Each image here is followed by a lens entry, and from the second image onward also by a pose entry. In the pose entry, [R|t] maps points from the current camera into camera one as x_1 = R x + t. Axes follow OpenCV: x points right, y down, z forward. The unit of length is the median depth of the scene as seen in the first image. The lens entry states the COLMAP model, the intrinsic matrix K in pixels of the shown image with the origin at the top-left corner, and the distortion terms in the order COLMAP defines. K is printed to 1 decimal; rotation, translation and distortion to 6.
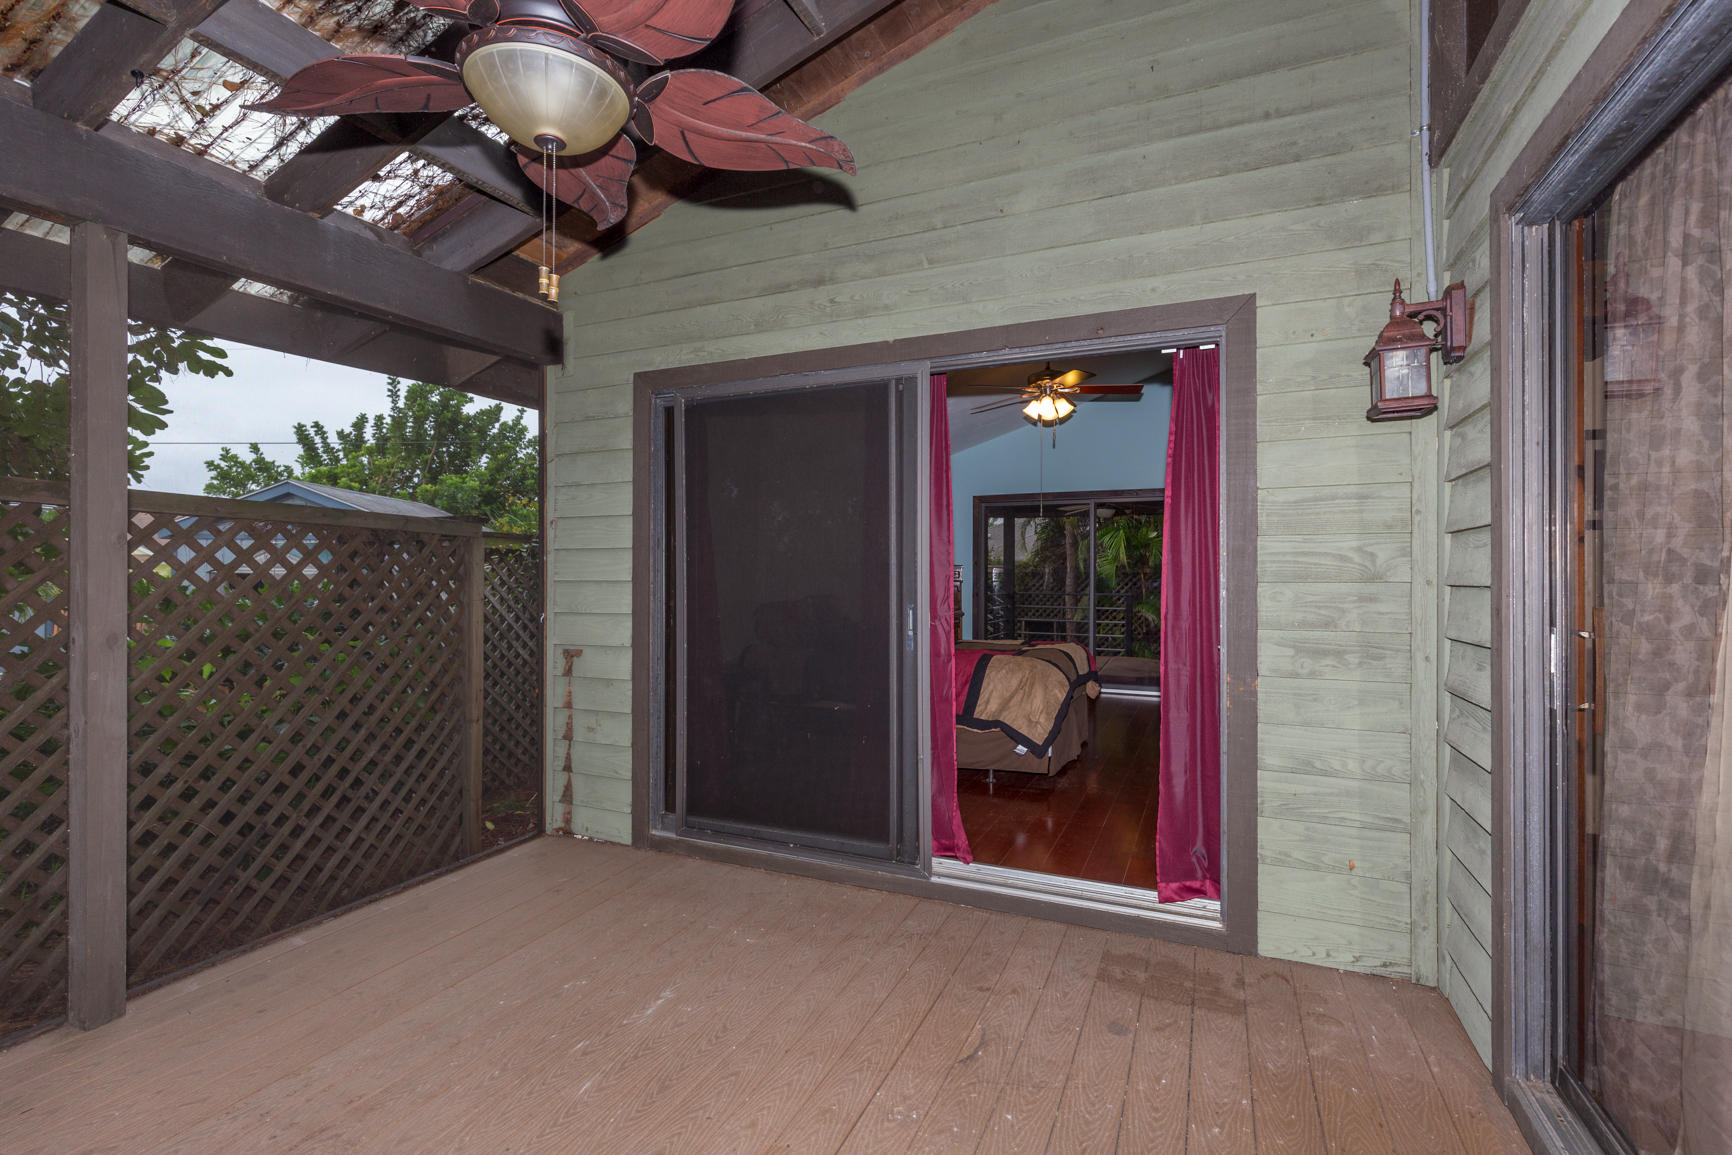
lens RADIAL K [[794.6, 0, 872.0], [0, 794.6, 577.9], [0, 0, 1]] dist [-0.001169, -0.000298]
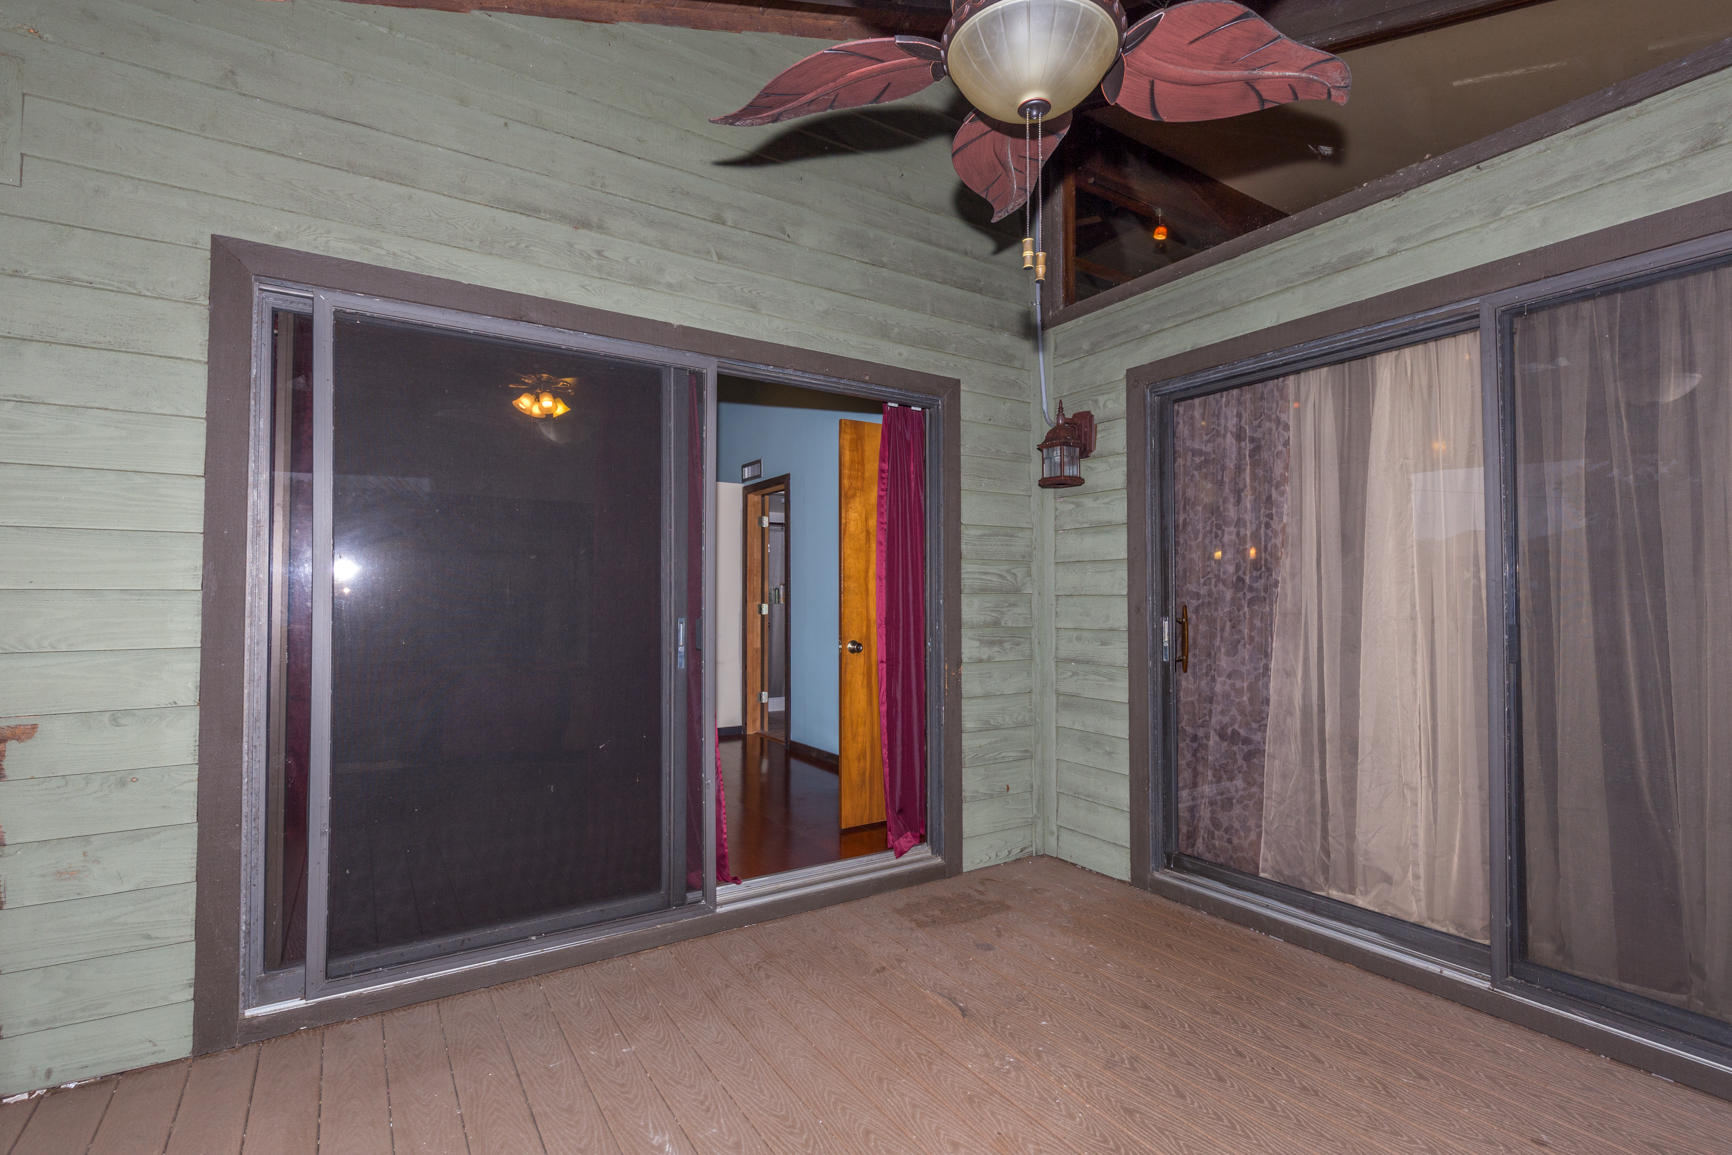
lens RADIAL K [[794.6, 0, 902.7], [0, 794.6, 578.5], [0, 0, 1]] dist [-0.001169, -0.000298]
pose [[0.537897, 0.020433, 0.842763, -0.688190], [-0.001782, 0.999732, -0.023102, 0.010842], [-0.843009, 0.010925, 0.537789, 0.352098]]
